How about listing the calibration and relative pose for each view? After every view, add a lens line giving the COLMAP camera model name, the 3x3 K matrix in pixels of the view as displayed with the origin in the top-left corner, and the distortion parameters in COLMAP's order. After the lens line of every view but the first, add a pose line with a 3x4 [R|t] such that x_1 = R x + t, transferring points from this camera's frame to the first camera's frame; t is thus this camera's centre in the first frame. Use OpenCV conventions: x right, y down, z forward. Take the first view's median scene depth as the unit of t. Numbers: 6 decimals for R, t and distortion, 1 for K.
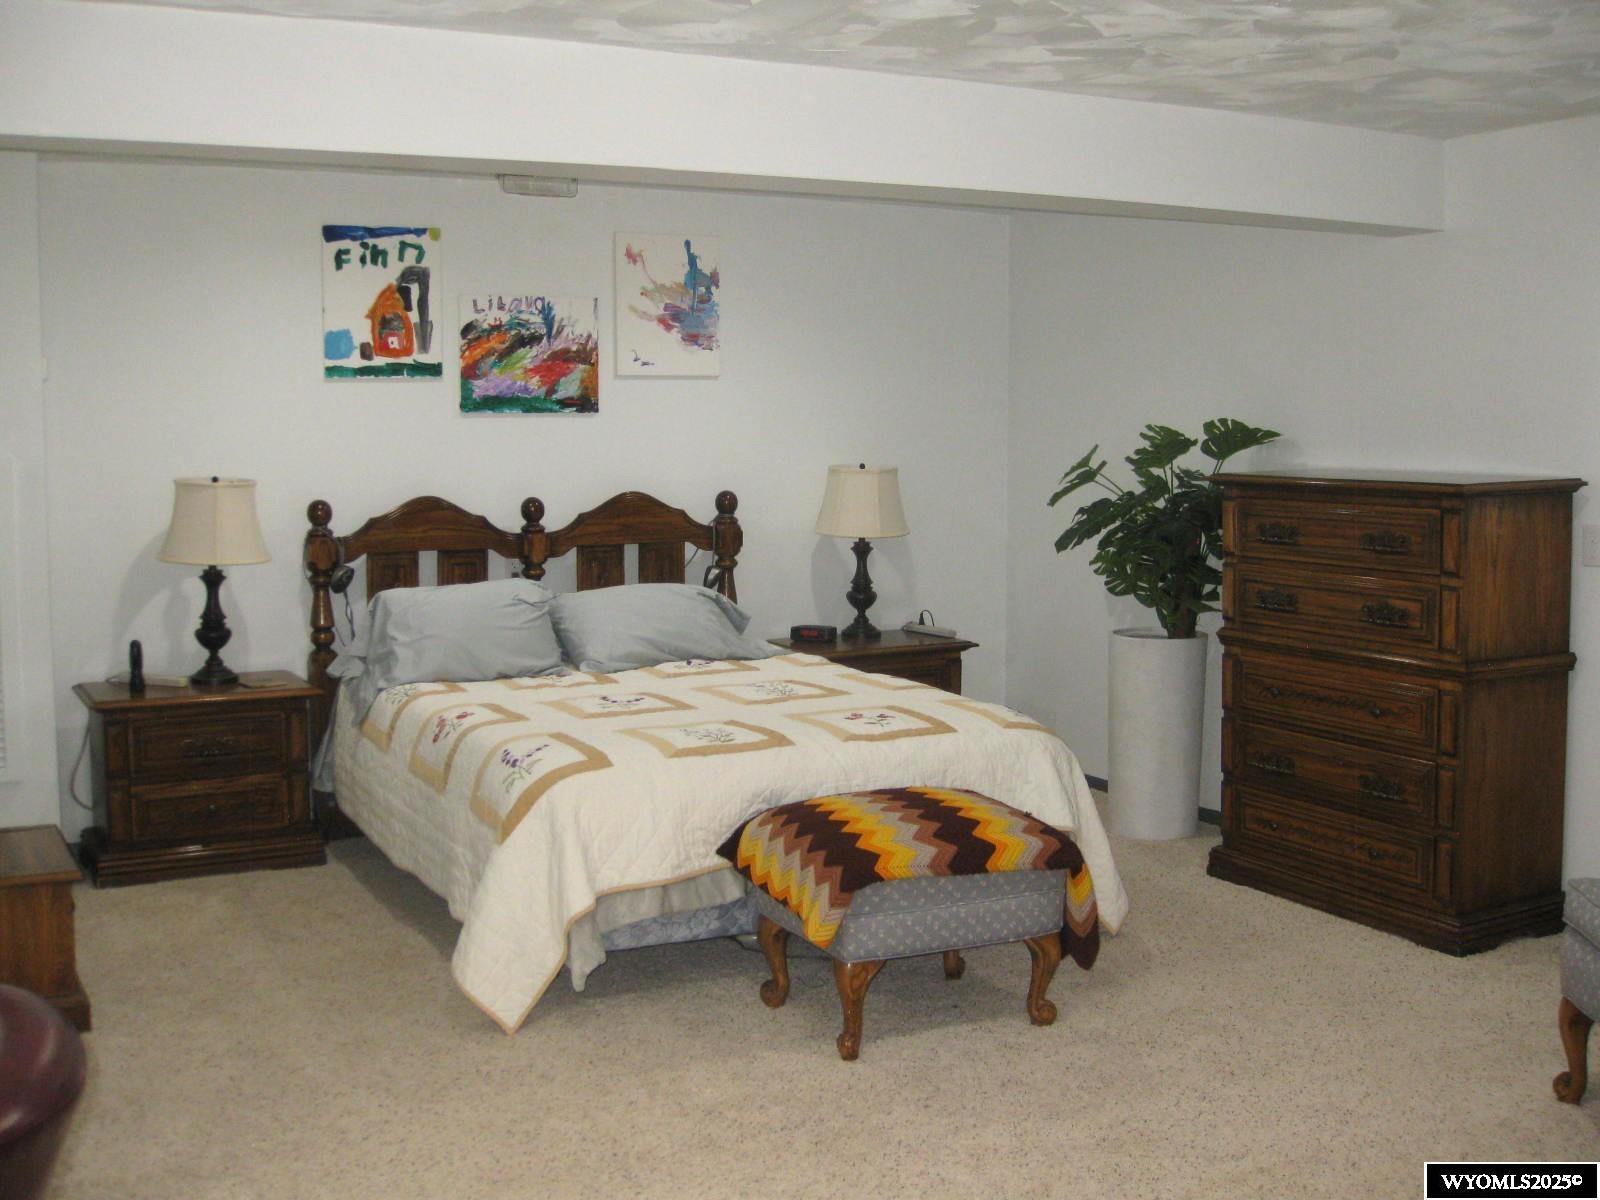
lens RADIAL K [[1839.0, 0, 802.3], [0, 1839.0, 595.5], [0, 0, 1]] dist [-0.150015, 0.000000]
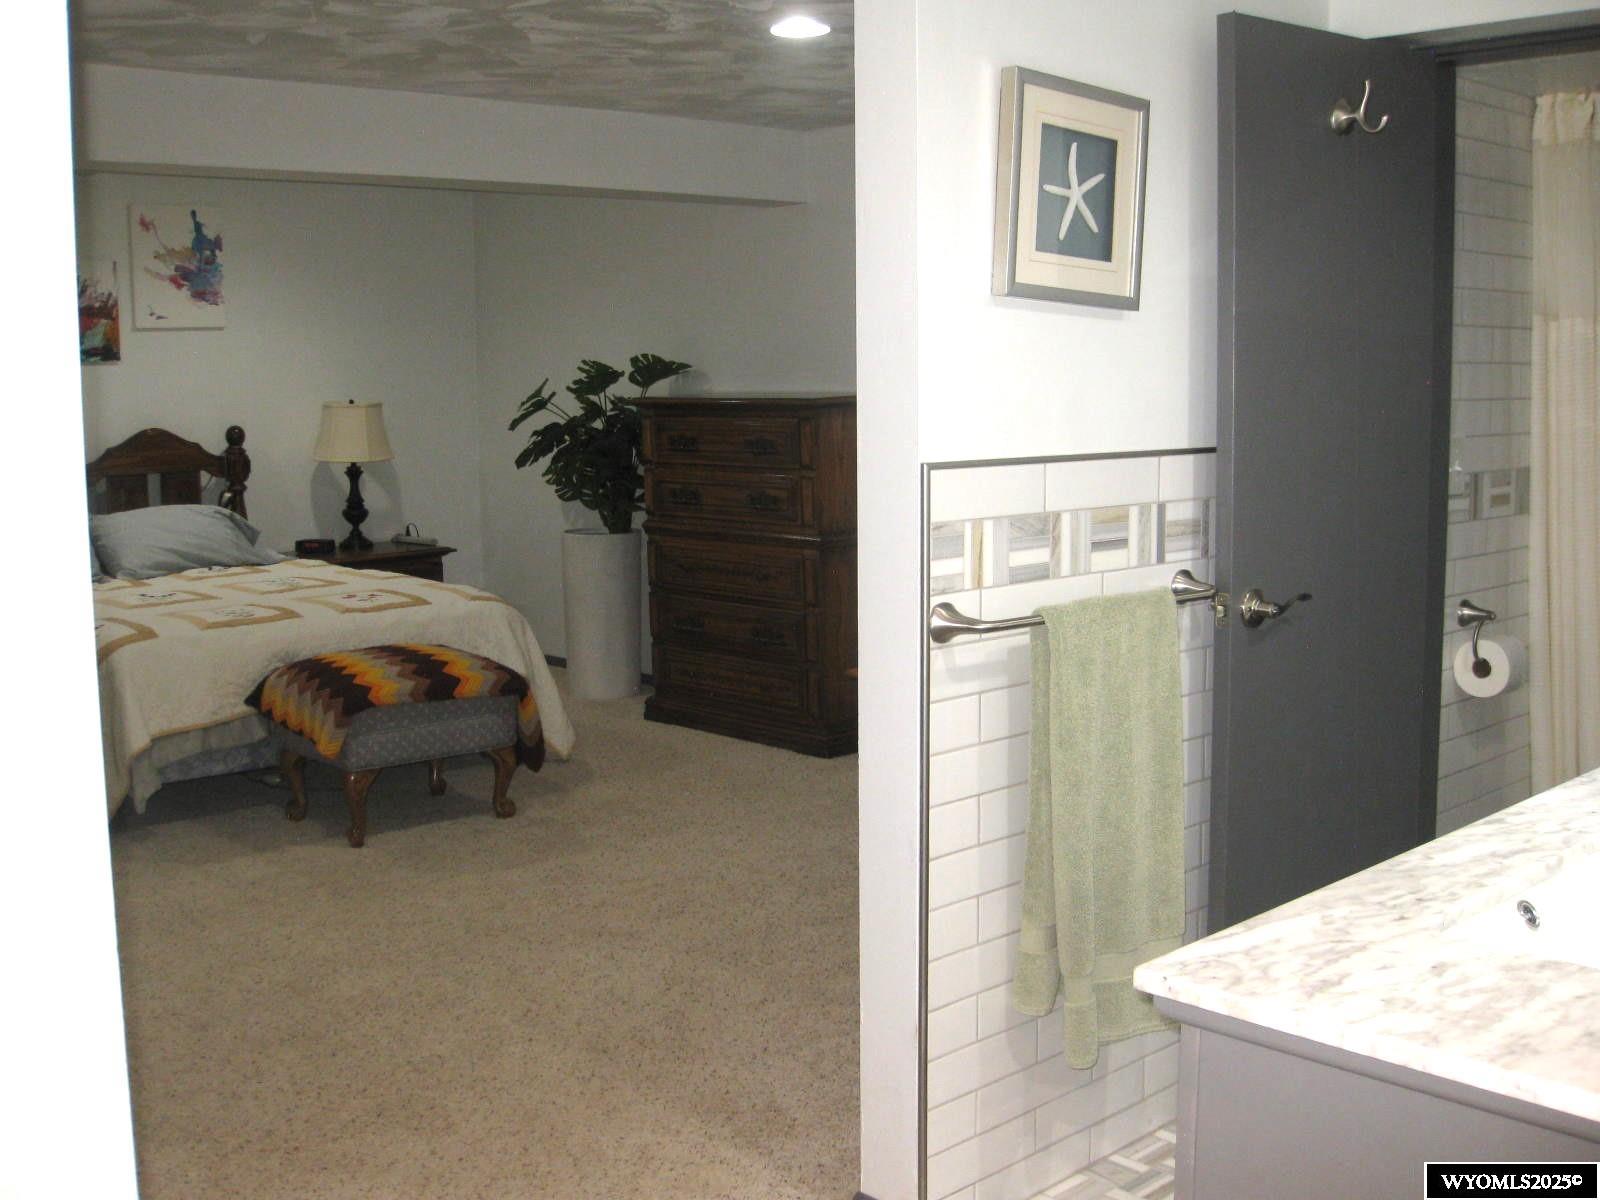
lens RADIAL K [[1839.0, 0, 787.7], [0, 1839.0, 610.1], [0, 0, 1]] dist [-0.150015, 0.000000]
pose [[0.965921, -0.045046, 0.254887, -0.000531], [0.035649, 0.998508, 0.041370, 0.034305], [-0.256370, -0.030873, 0.966086, -0.279210]]
